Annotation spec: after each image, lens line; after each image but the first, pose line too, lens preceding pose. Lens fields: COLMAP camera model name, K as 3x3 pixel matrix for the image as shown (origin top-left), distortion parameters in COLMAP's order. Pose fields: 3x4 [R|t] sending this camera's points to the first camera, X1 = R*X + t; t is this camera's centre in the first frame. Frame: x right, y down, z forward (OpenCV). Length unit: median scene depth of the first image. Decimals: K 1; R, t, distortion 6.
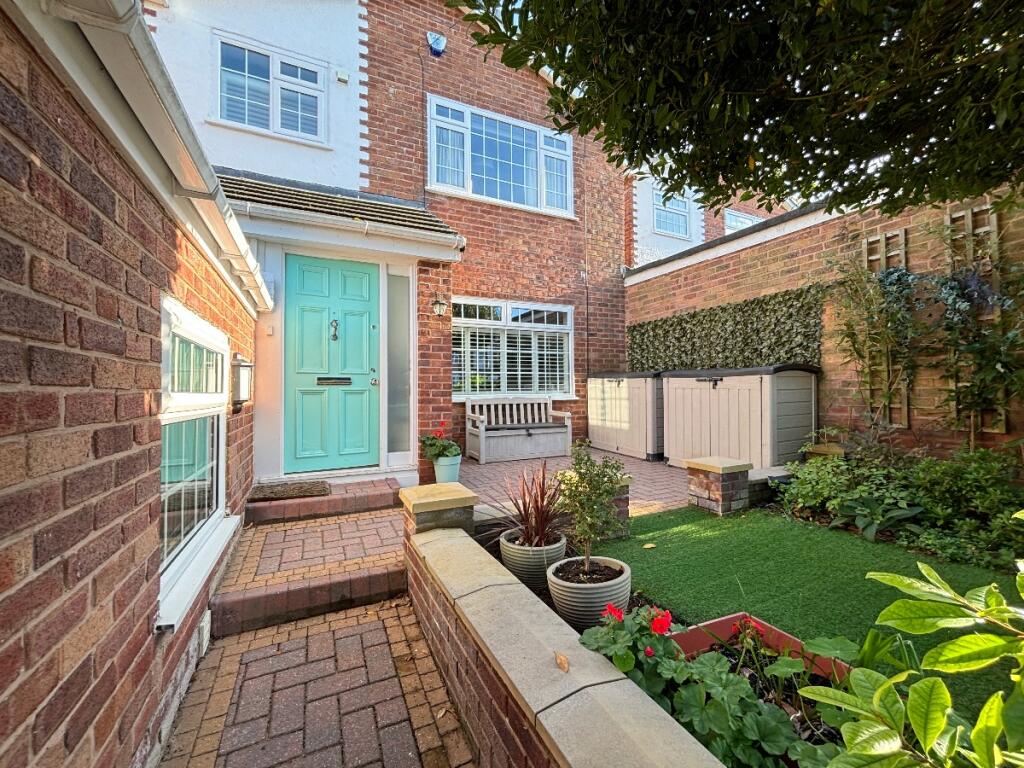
lens RADIAL K [[417.5, 0, 512.8], [0, 417.5, 385.3], [0, 0, 1]] dist [0.002267, 0.000234]
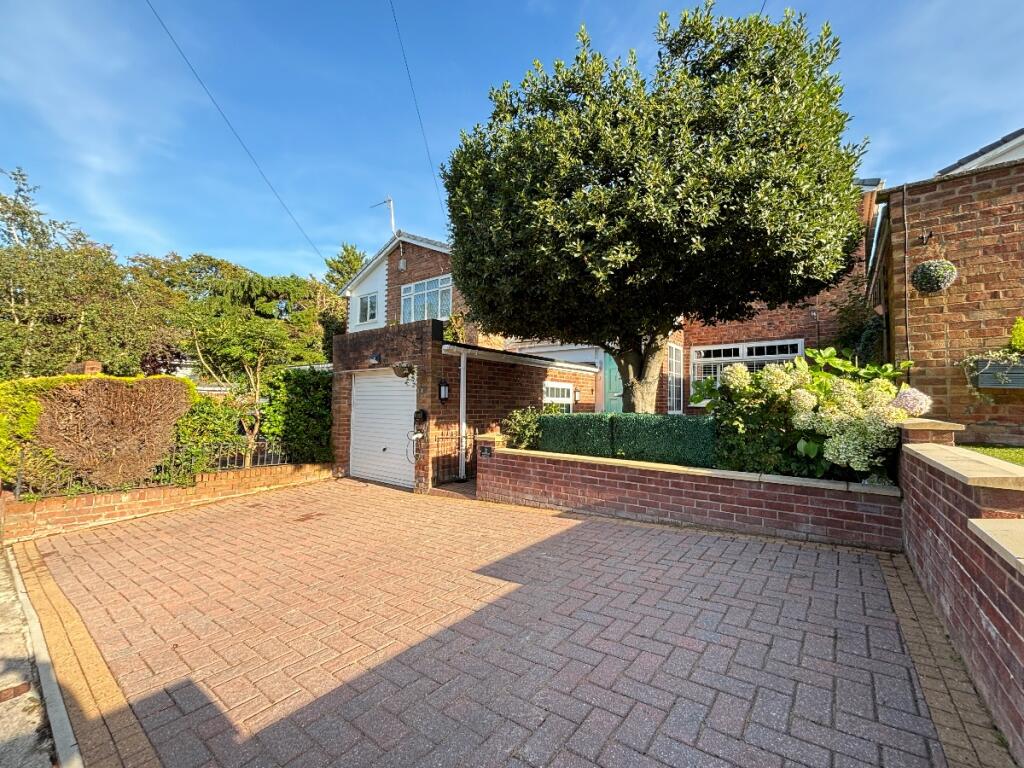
lens RADIAL K [[417.5, 0, 513.2], [0, 417.5, 385.2], [0, 0, 1]] dist [0.002267, 0.000234]
pose [[0.452243, -0.018968, -0.891693, 1.013944], [0.000238, 0.999776, -0.021147, -0.009052], [0.891895, 0.009351, 0.452147, -0.508393]]
